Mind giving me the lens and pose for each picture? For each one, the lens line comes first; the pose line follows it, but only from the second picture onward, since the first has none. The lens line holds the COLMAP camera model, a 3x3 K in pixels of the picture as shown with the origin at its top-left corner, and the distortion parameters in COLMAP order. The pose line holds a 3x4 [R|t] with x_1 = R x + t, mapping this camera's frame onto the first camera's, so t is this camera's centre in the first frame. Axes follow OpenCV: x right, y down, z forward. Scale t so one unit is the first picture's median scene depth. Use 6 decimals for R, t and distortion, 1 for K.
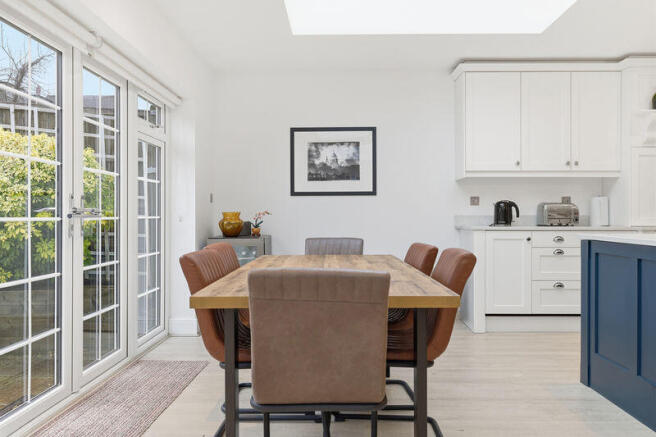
lens RADIAL K [[545.4, 0, 327.9], [0, 545.4, 216.9], [0, 0, 1]] dist [0.005623, -0.014328]
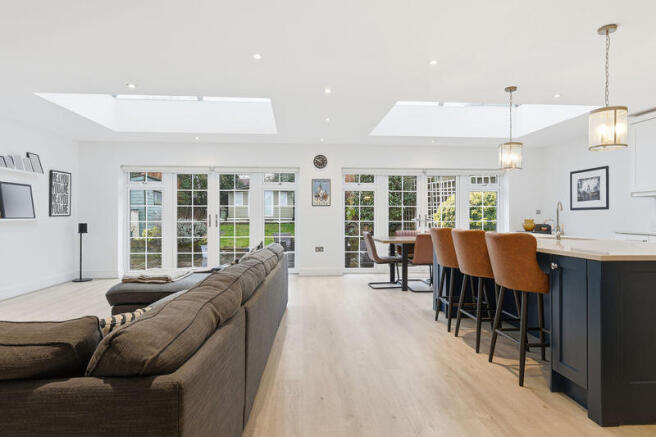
lens RADIAL K [[393.2, 0, 324.3], [0, 393.2, 215.0], [0, 0, 1]] dist [-0.001527, -0.002108]
pose [[0.074570, -0.001267, -0.997215, 1.195646], [-0.007935, 0.999967, -0.001864, -0.014889], [0.997184, 0.008052, 0.074558, 0.107854]]
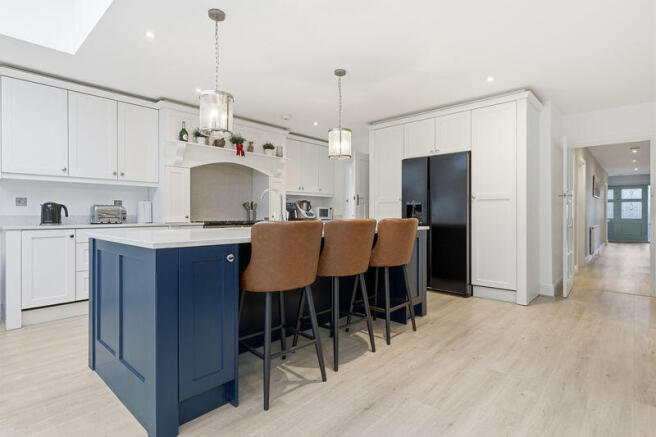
lens RADIAL K [[336.0, 0, 324.2], [0, 336.0, 215.1], [0, 0, 1]] dist [0.011219, 0.001126]
pose [[0.668363, -0.001445, 0.743834, 0.178479], [0.000893, 0.999999, 0.001140, -0.003370], [-0.743835, -0.000098, 0.668363, 0.121659]]
